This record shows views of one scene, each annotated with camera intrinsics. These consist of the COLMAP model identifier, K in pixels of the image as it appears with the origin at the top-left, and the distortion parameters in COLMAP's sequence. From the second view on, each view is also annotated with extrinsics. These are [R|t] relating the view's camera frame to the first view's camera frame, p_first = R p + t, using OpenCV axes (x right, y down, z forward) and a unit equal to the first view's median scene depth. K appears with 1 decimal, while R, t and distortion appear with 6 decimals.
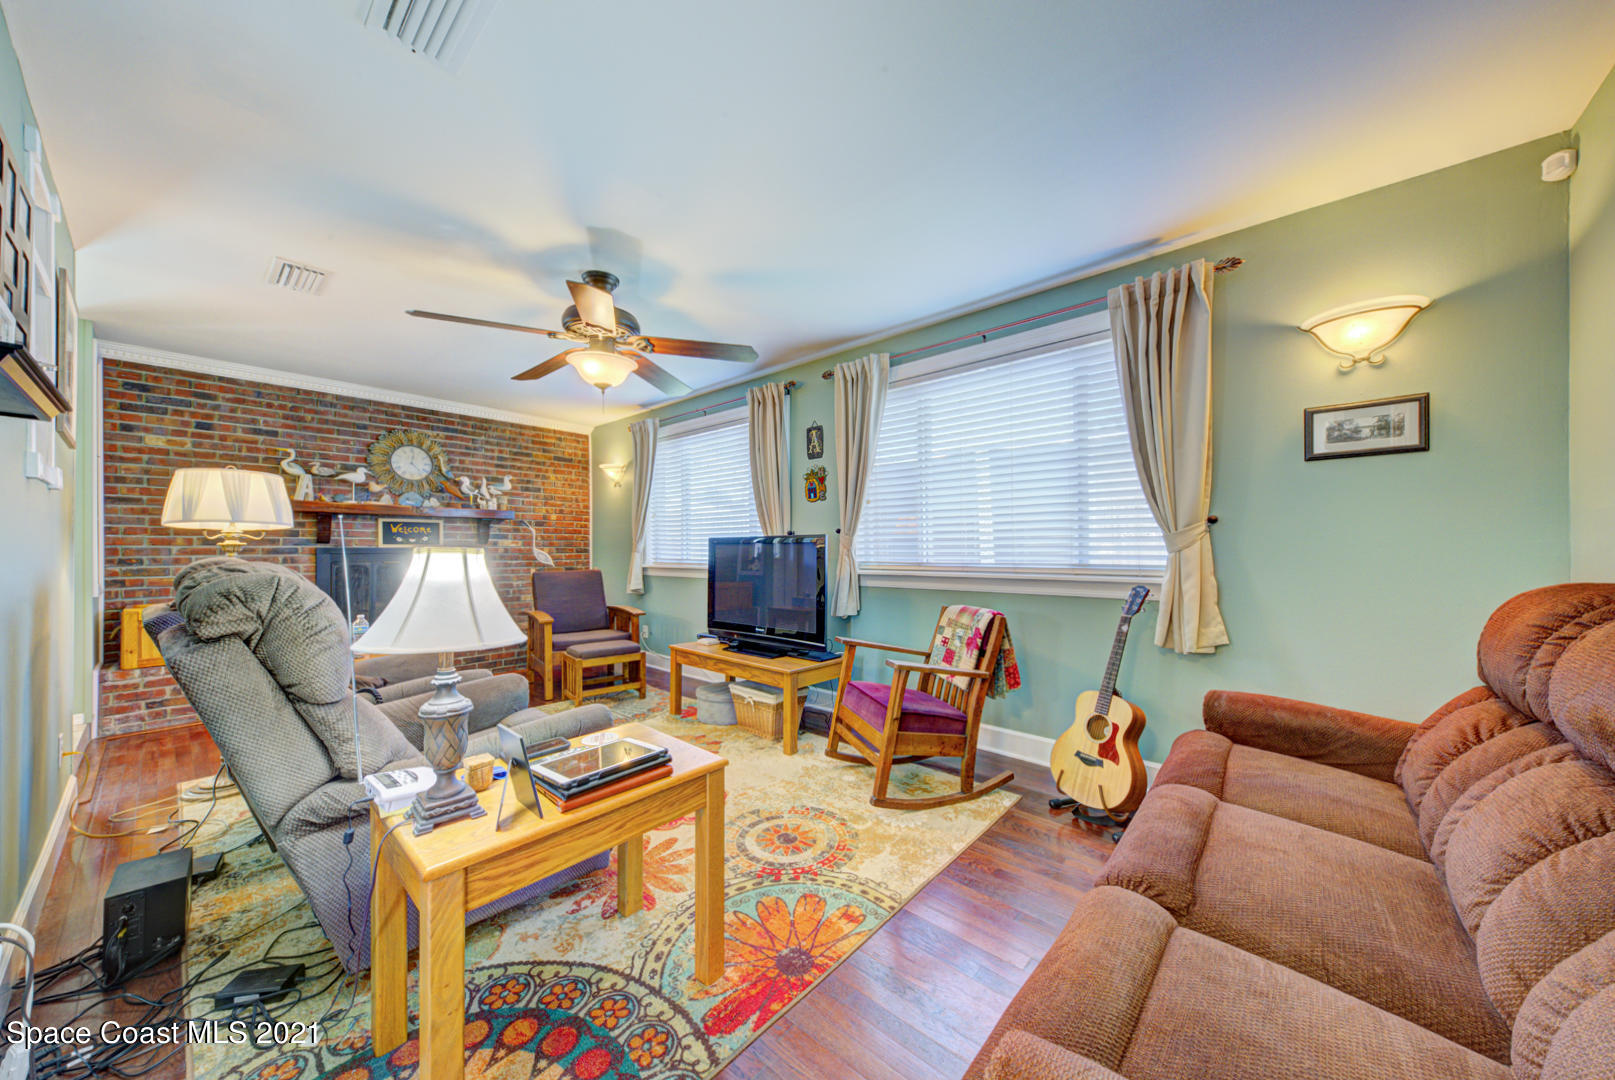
lens RADIAL K [[550.5, 0, 799.6], [0, 550.5, 543.7], [0, 0, 1]] dist [0.011055, -0.000456]
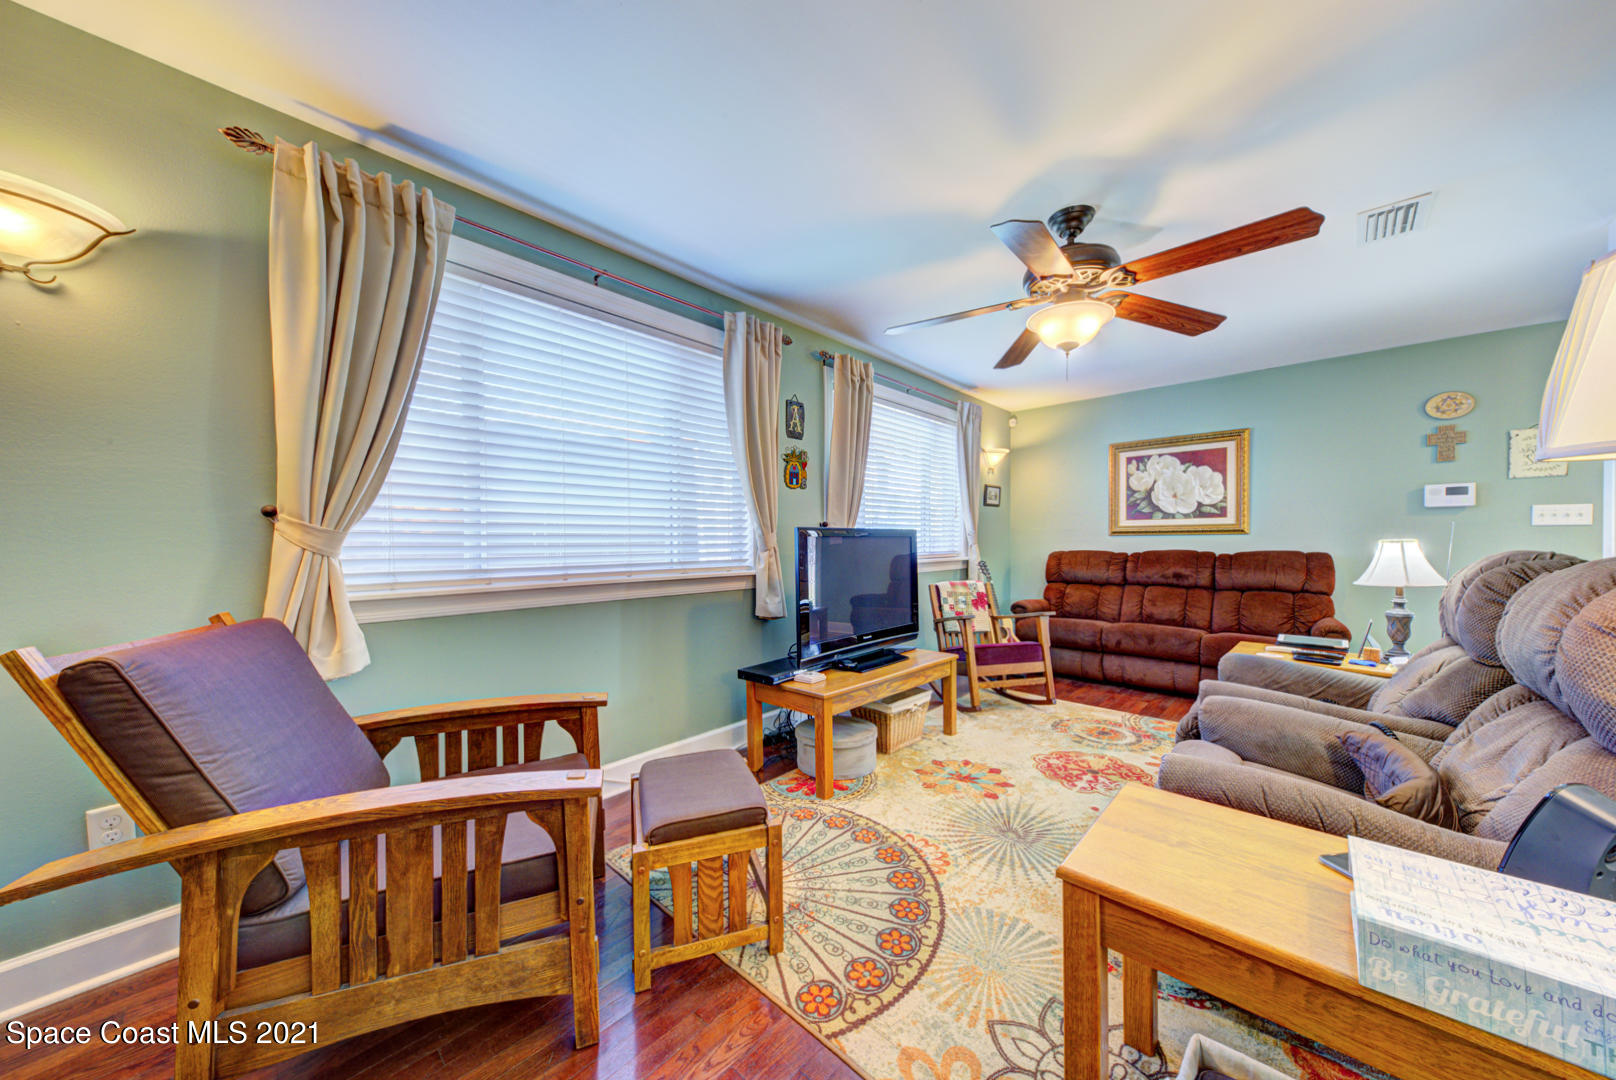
lens RADIAL K [[550.8, 0, 813.0], [0, 550.8, 545.9], [0, 0, 1]] dist [0.011055, -0.000456]
pose [[0.009824, -0.004100, 0.999943, -0.843543], [-0.001845, 0.999990, 0.004118, 0.009503], [-0.999950, -0.001886, 0.009817, 0.975287]]
